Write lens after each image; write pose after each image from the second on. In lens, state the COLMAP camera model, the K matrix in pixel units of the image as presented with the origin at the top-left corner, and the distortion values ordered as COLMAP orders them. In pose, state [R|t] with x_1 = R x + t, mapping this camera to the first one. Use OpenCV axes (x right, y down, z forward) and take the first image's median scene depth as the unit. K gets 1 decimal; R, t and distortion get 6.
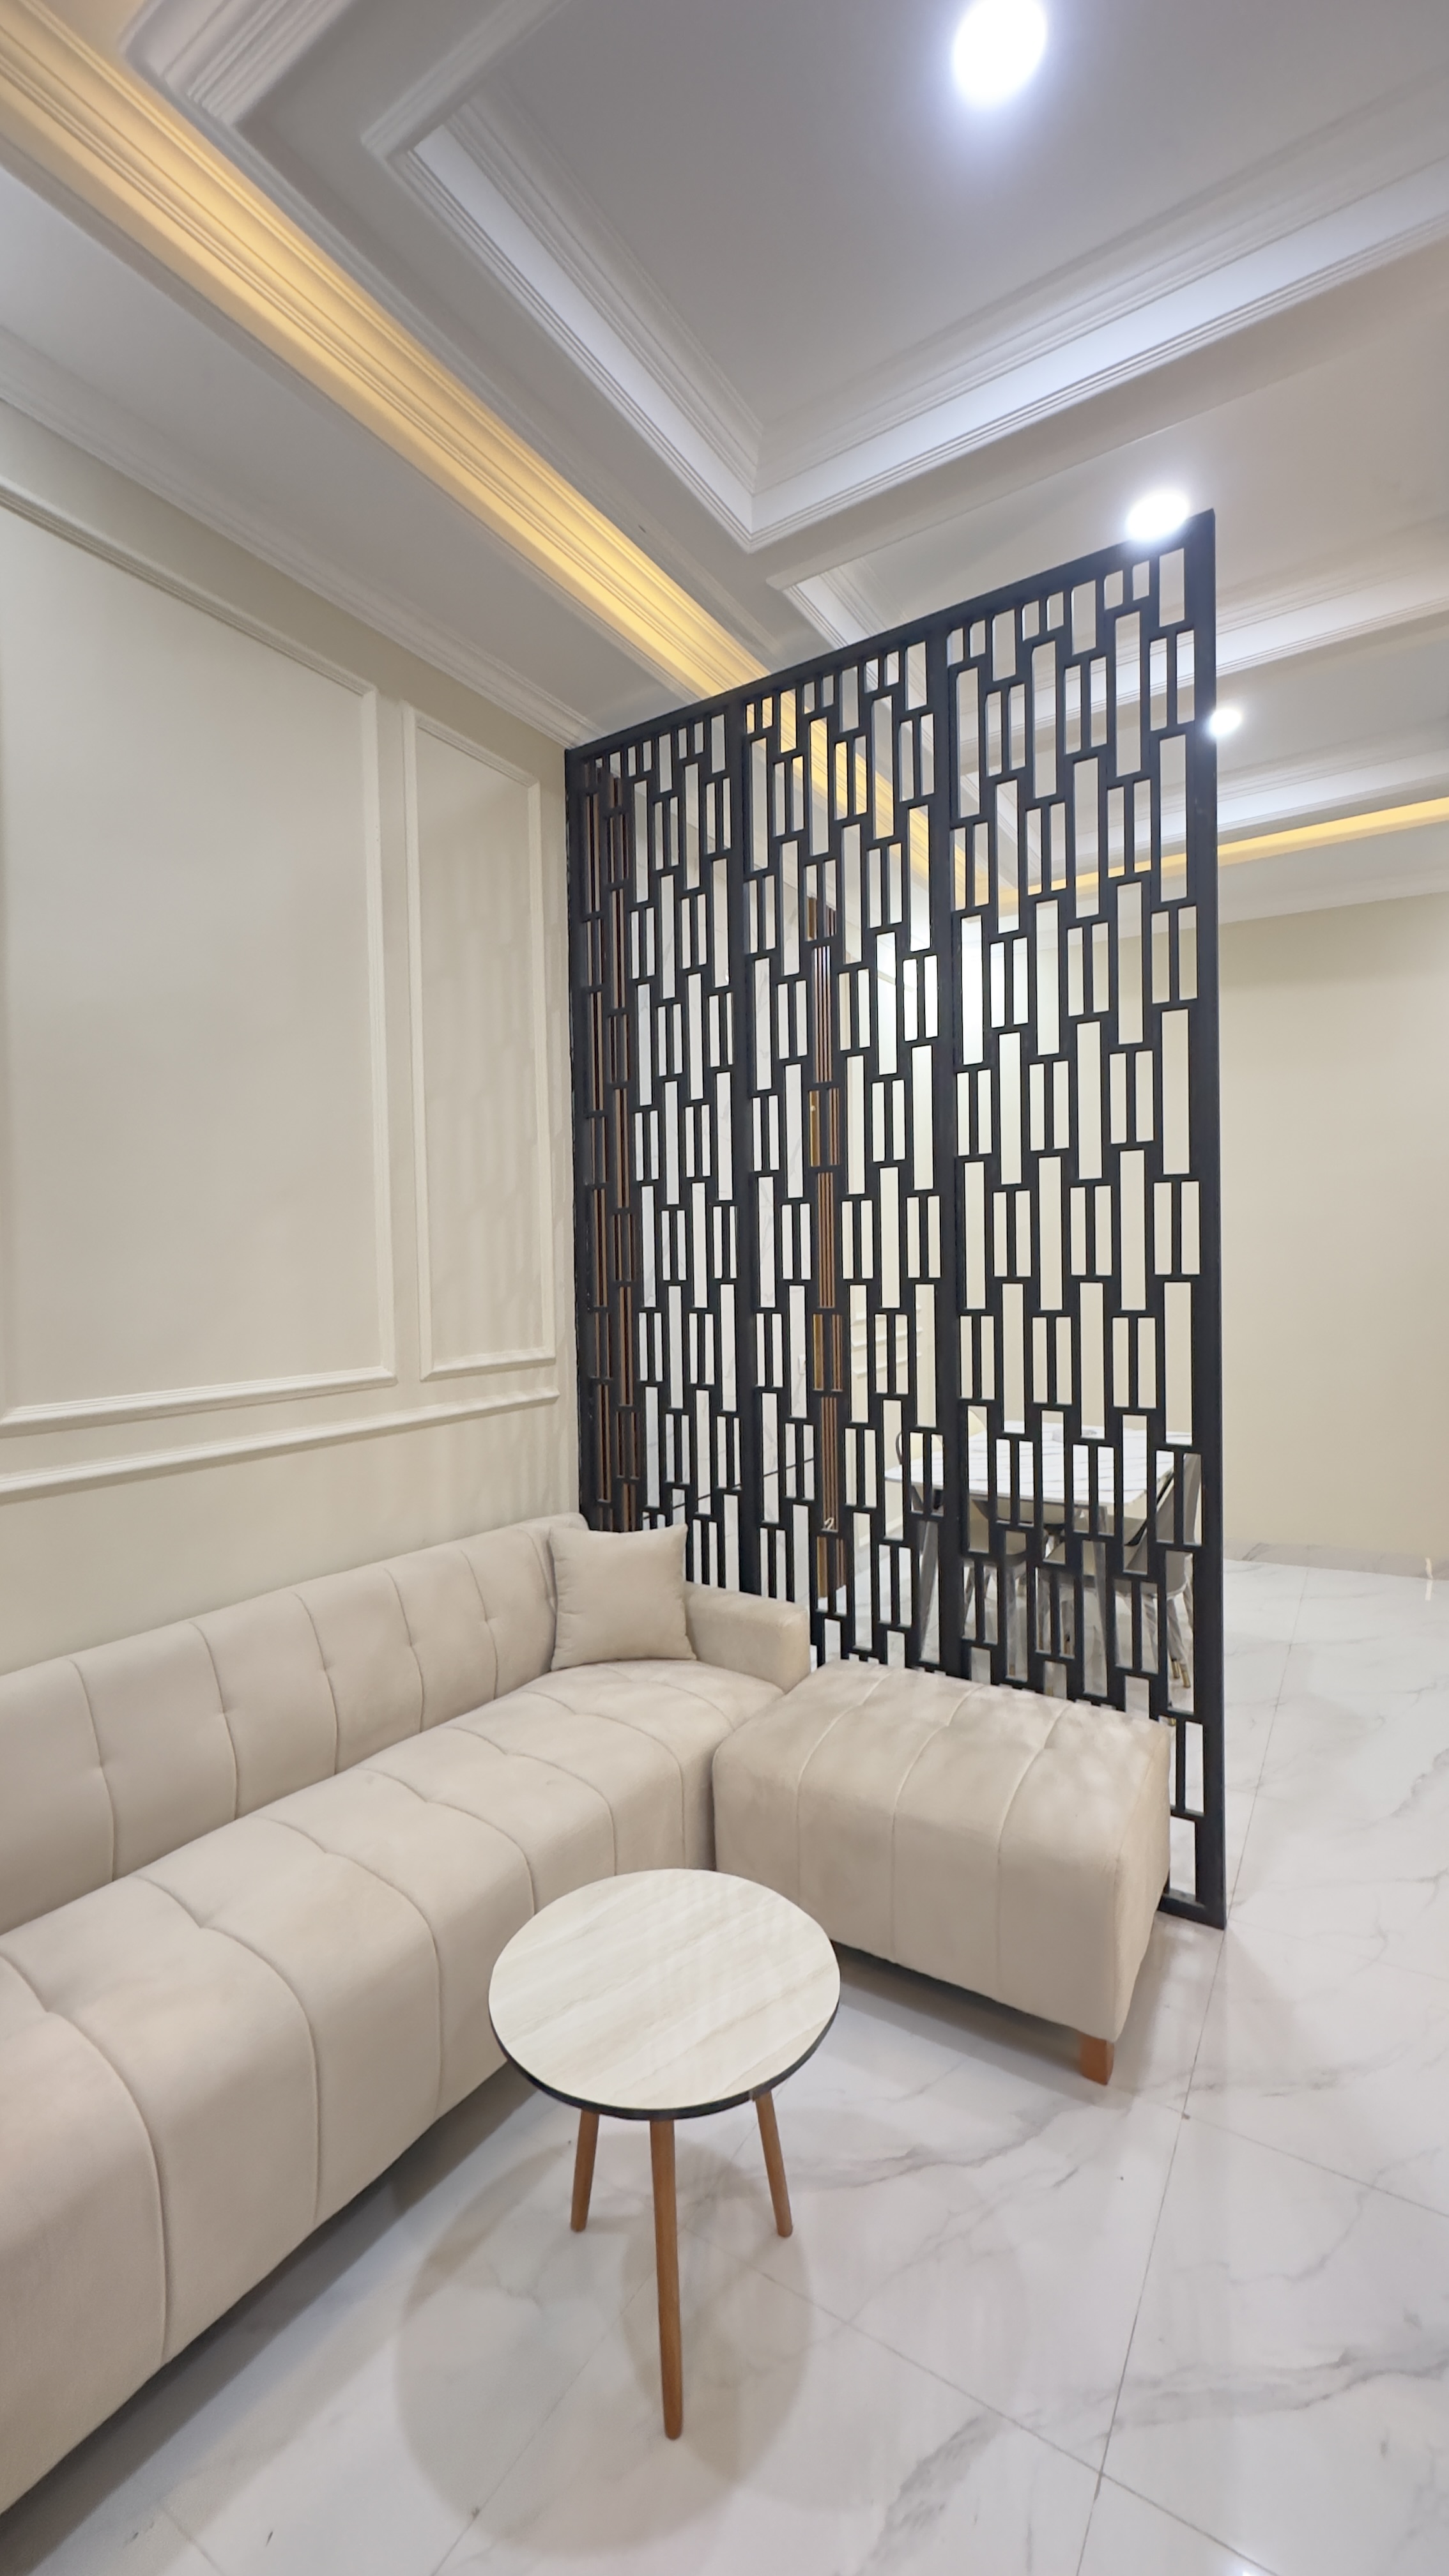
lens RADIAL K [[1024.3, 0, 729.1], [0, 1024.3, 1287.3], [0, 0, 1]] dist [0.000352, -0.000108]
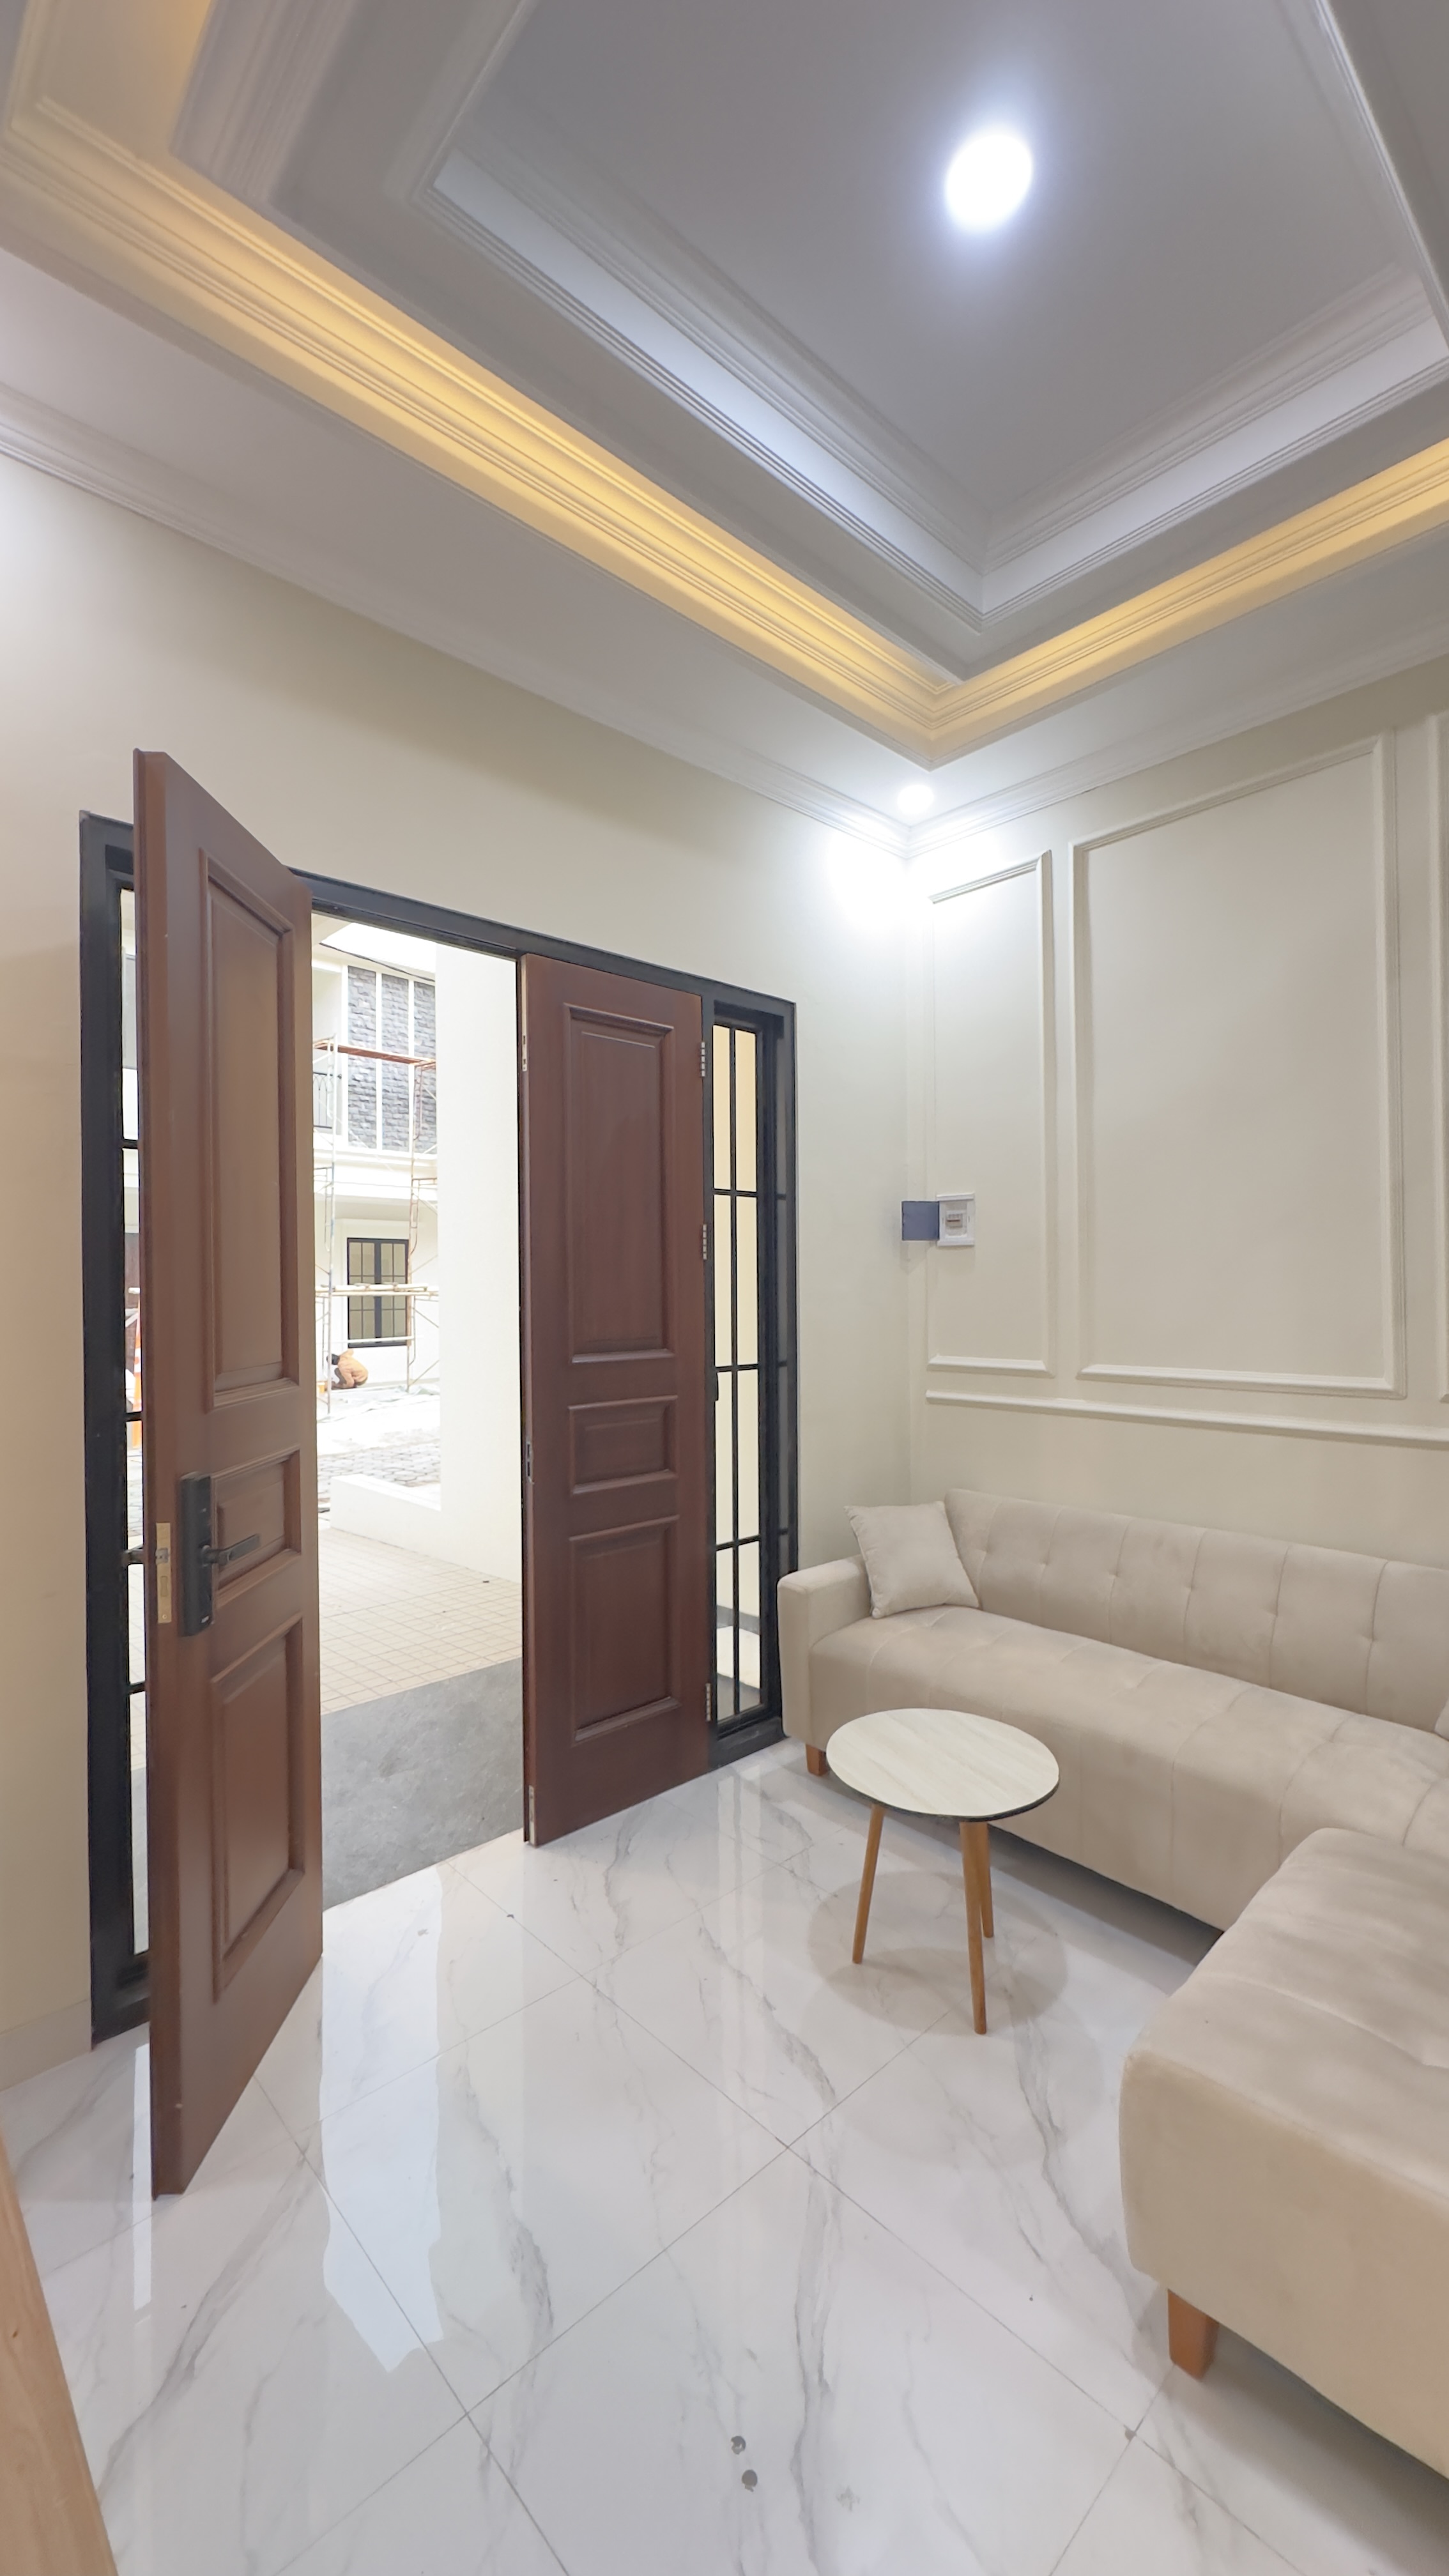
lens RADIAL K [[1024.3, 0, 725.0], [0, 1024.3, 1286.1], [0, 0, 1]] dist [0.000352, -0.000108]
pose [[-0.253337, 0.013430, -0.967285, 1.527388], [-0.005319, 0.999869, 0.015276, -0.053658], [0.967363, 0.009015, -0.253233, 1.106068]]
